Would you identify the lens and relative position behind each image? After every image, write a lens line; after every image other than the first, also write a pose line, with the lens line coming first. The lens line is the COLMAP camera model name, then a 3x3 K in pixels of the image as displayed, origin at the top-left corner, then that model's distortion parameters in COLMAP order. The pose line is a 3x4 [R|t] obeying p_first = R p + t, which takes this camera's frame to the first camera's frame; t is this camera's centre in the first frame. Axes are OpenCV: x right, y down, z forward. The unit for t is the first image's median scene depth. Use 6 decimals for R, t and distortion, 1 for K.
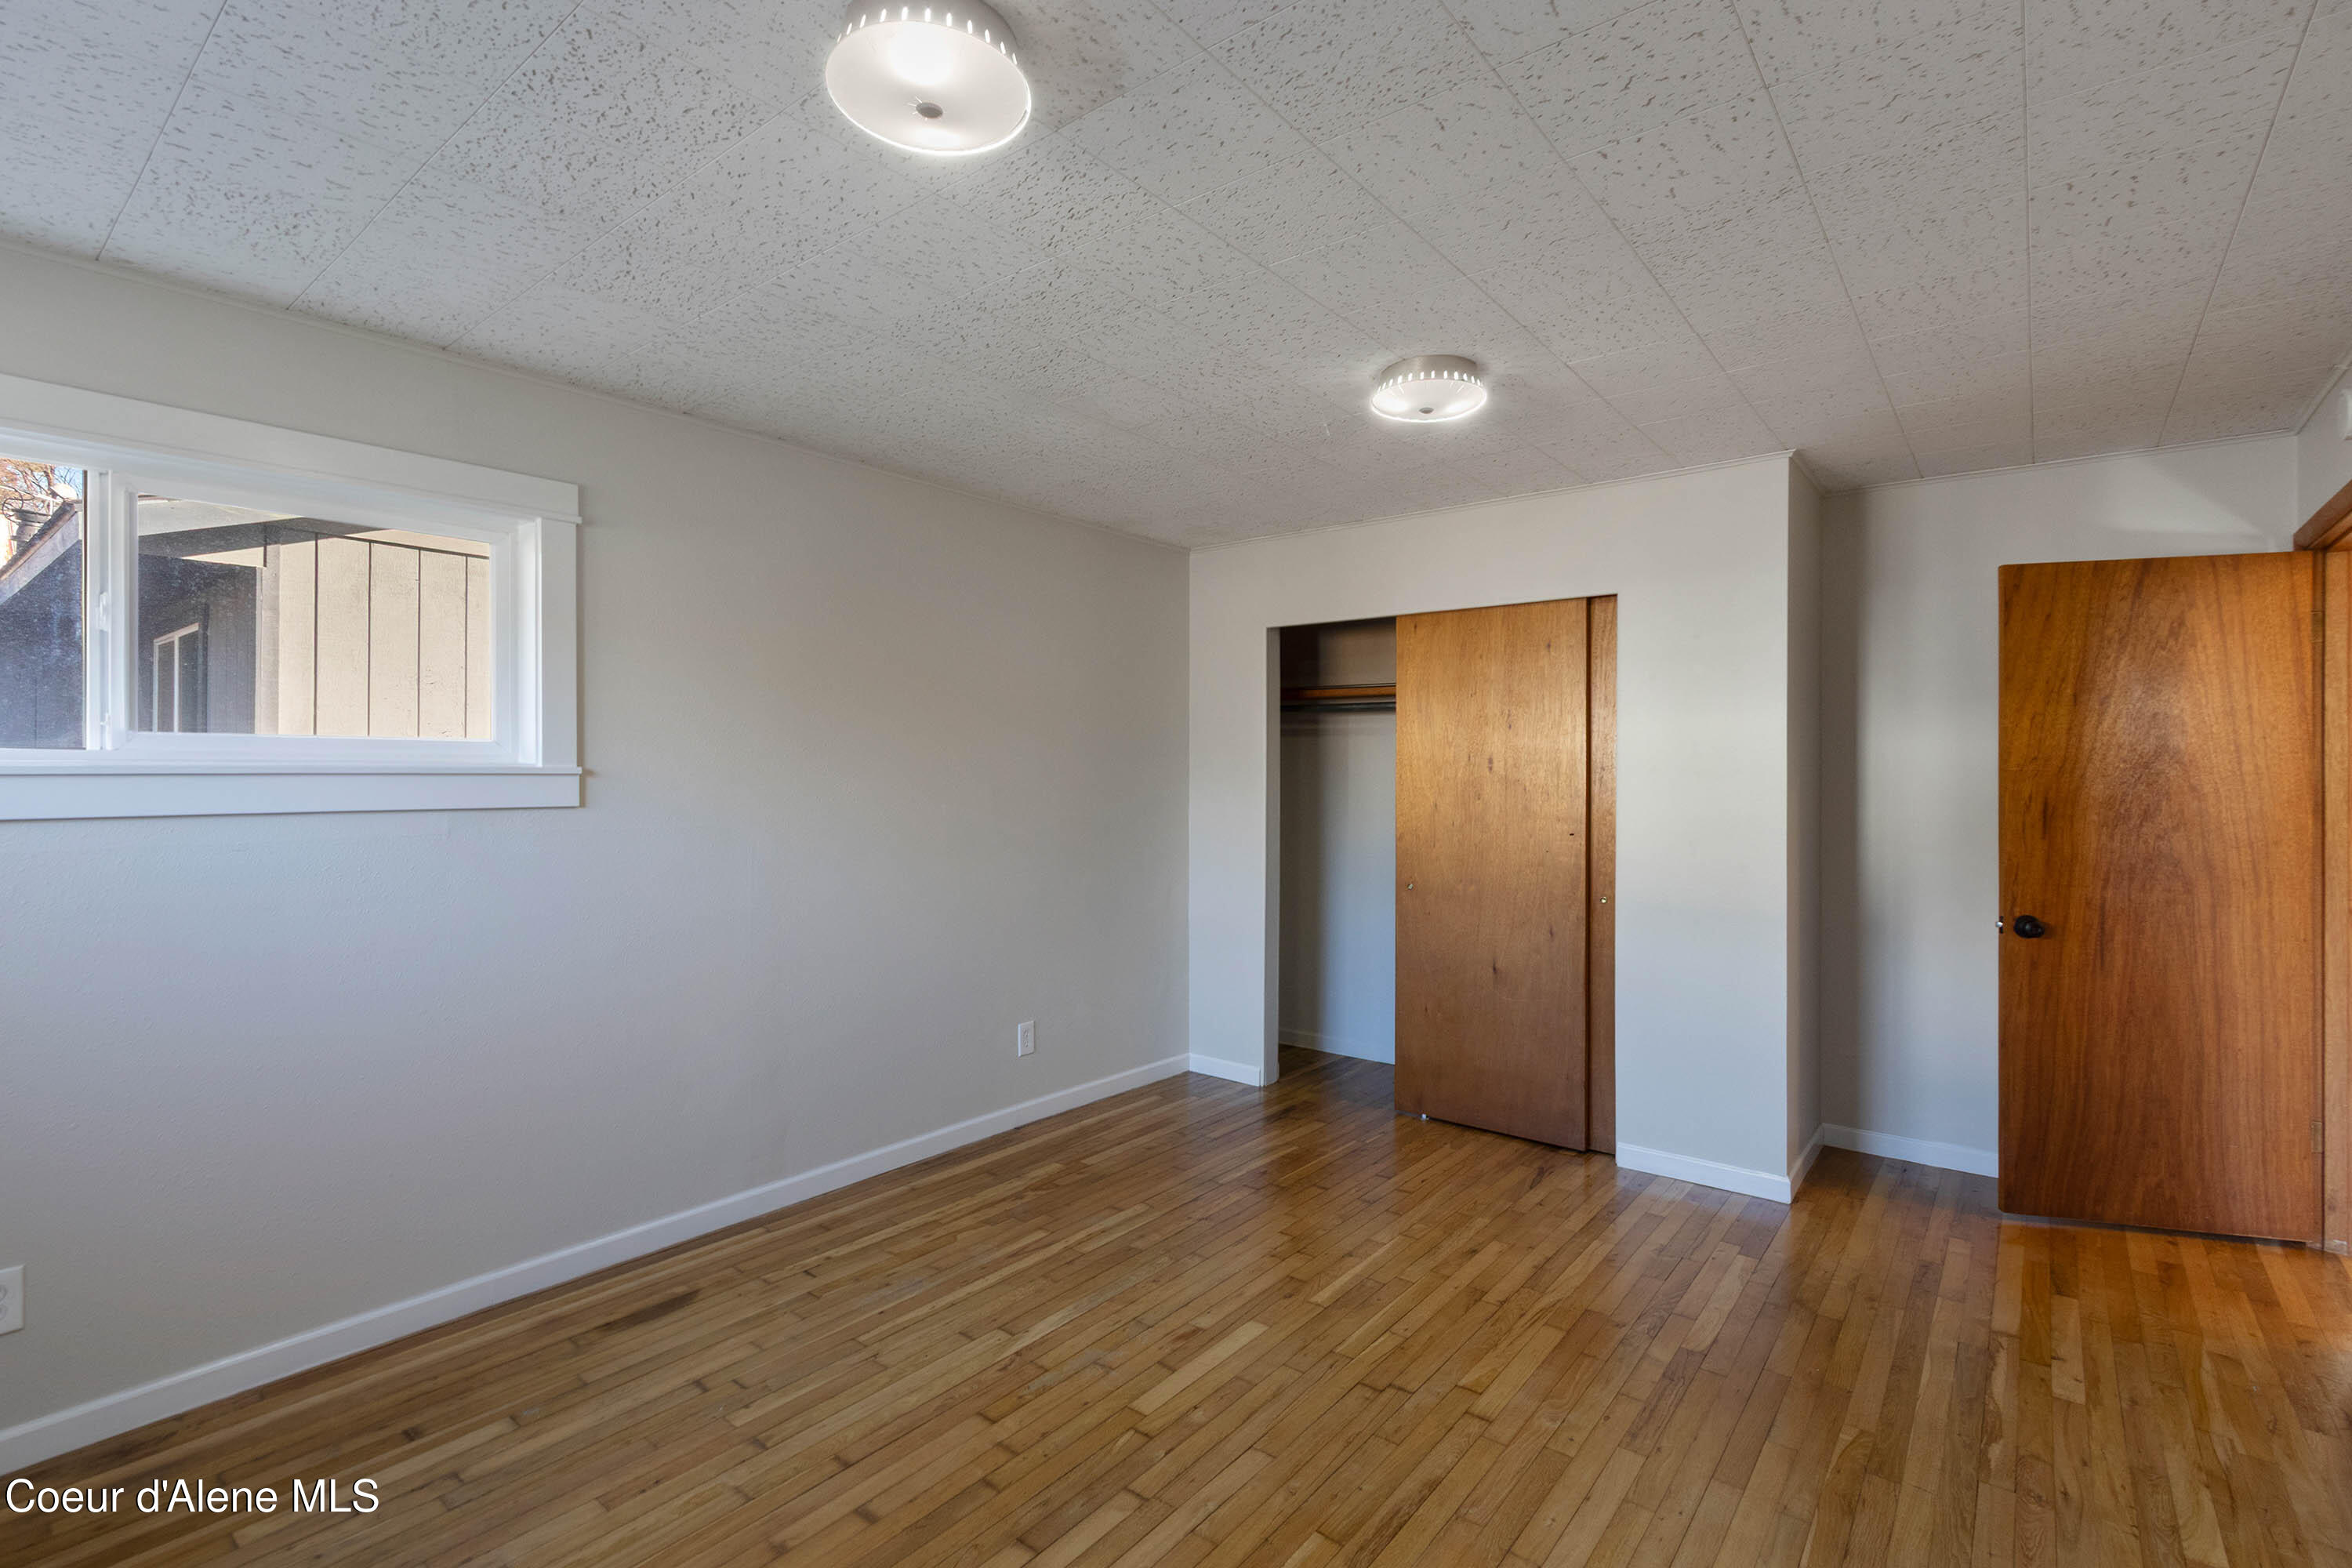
lens RADIAL K [[1086.7, 0, 1163.8], [0, 1086.7, 749.0], [0, 0, 1]] dist [-0.000119, -0.000380]
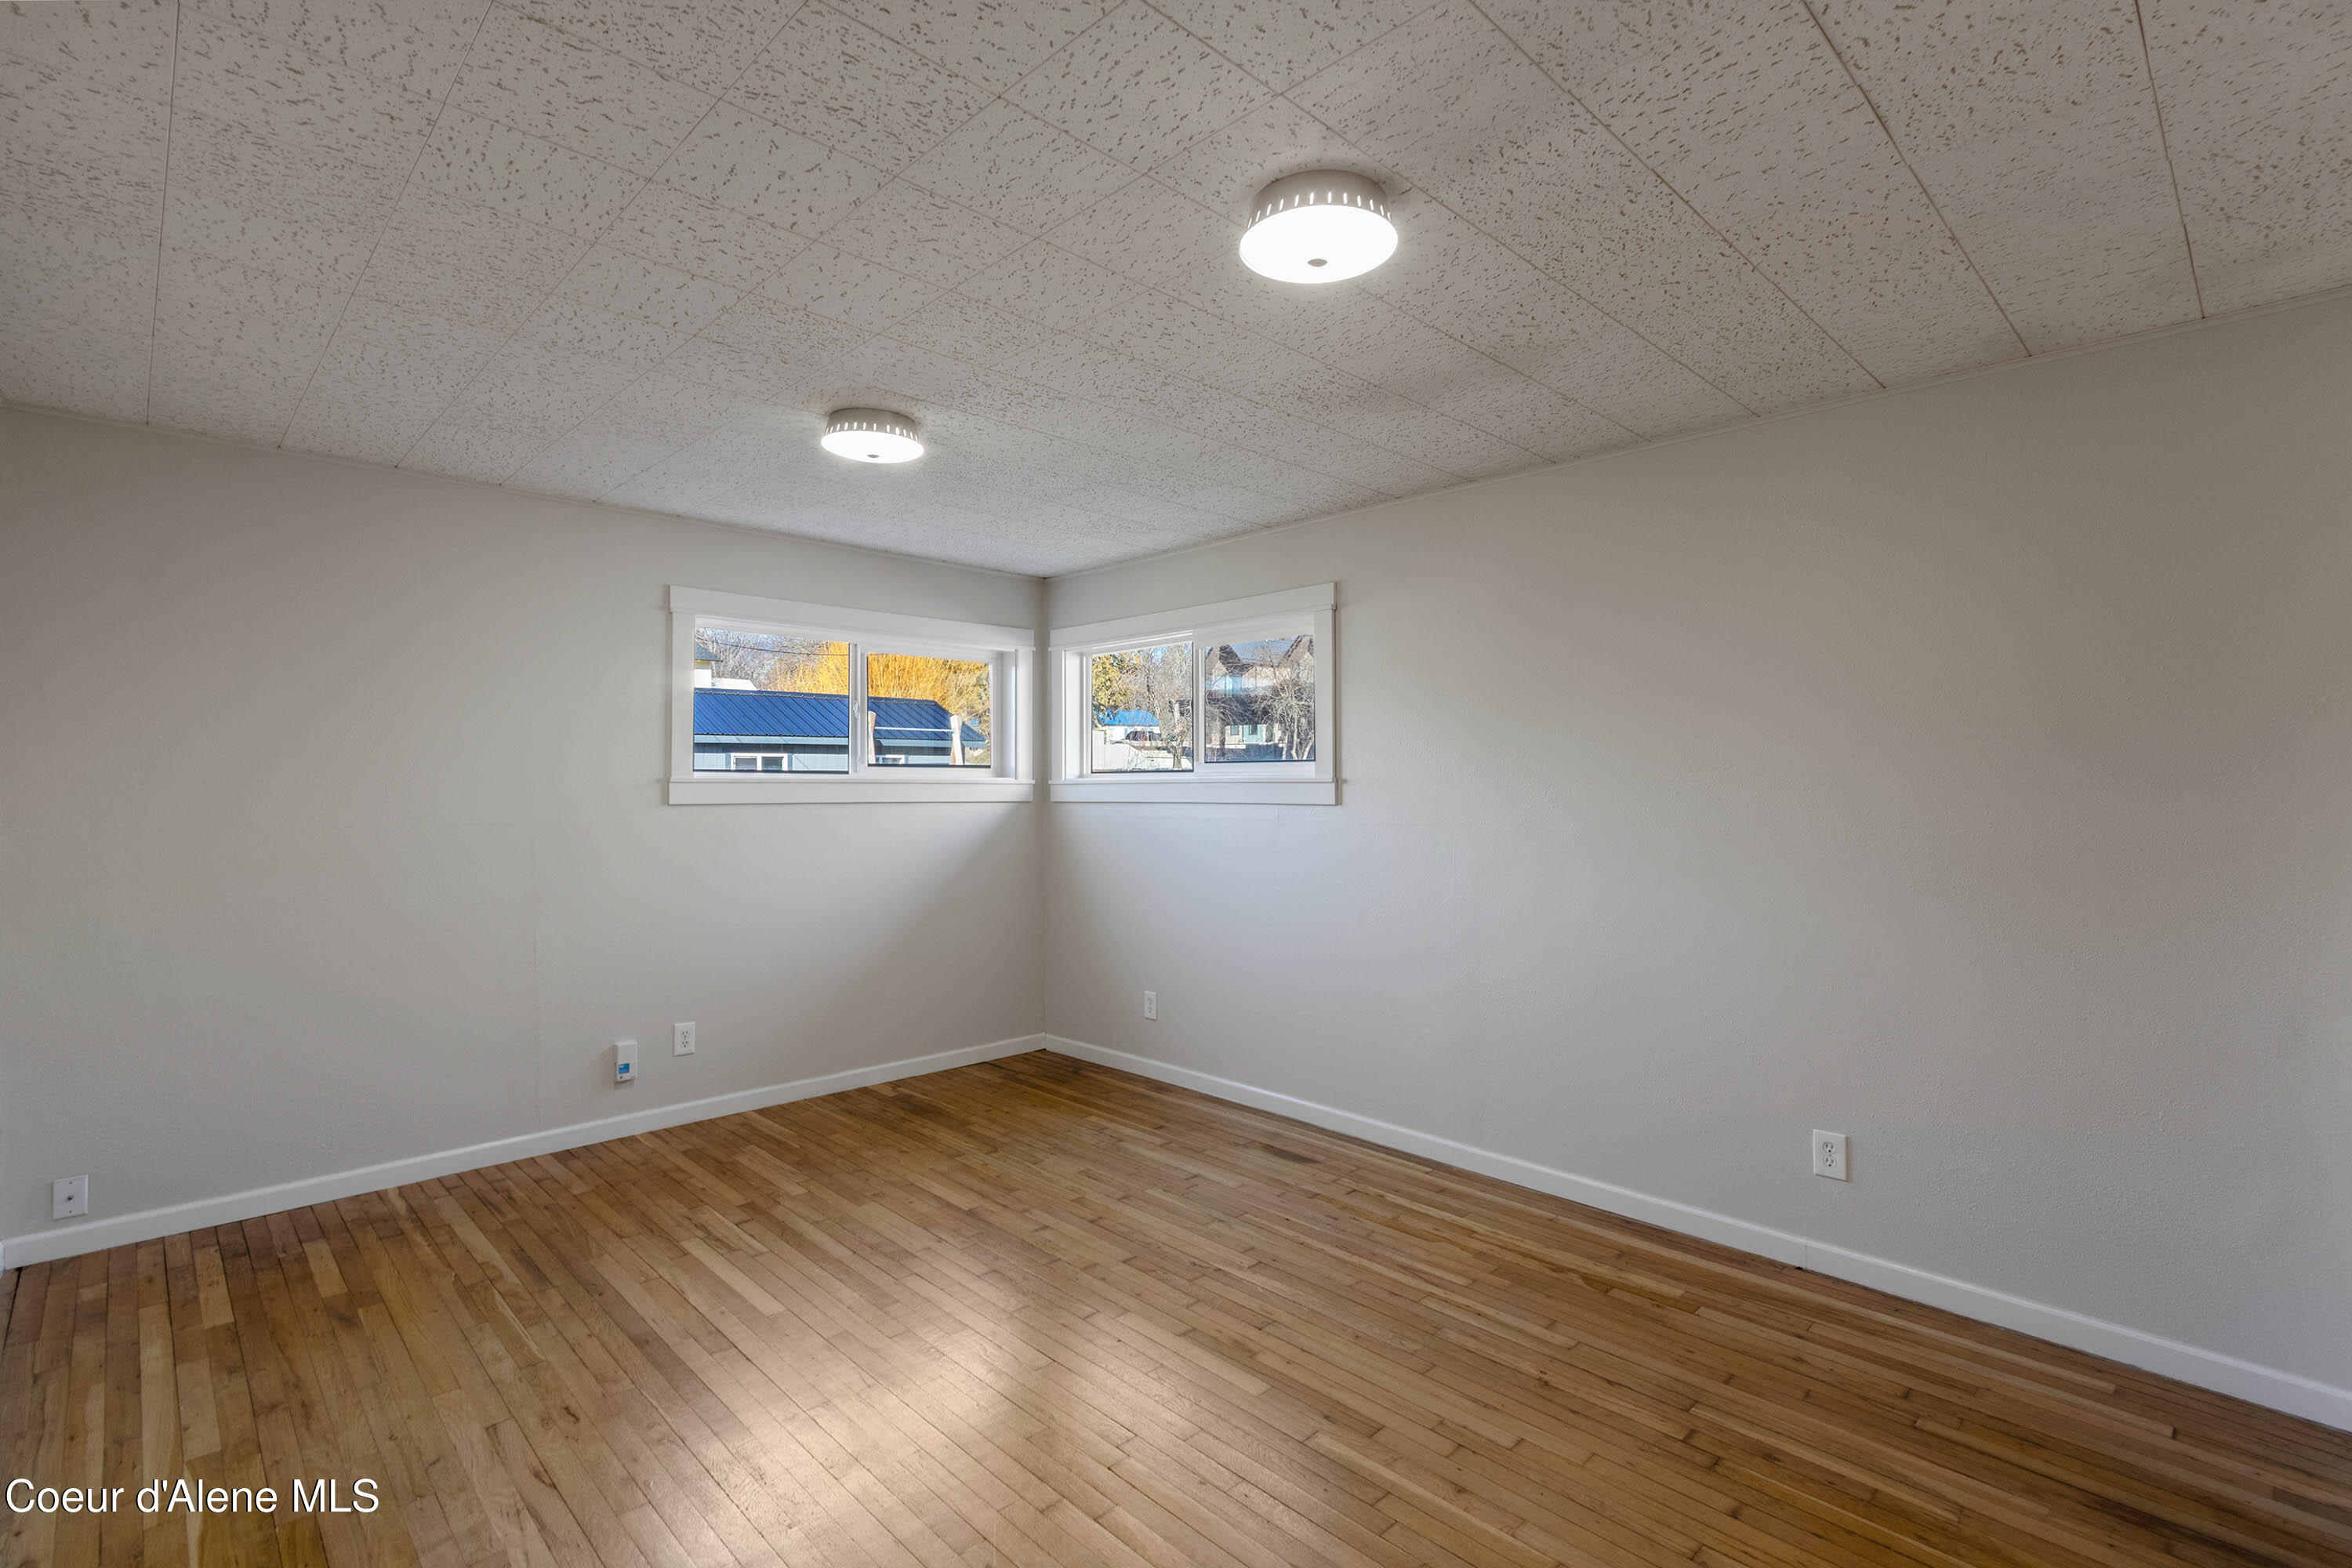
lens RADIAL K [[1086.7, 0, 1163.8], [0, 1086.7, 749.0], [0, 0, 1]] dist [-0.000119, -0.000380]
pose [[-0.129734, -0.033371, -0.990987, 0.905306], [0.018918, 0.999168, -0.036123, 0.027362], [0.991368, -0.023434, -0.128995, 0.942975]]
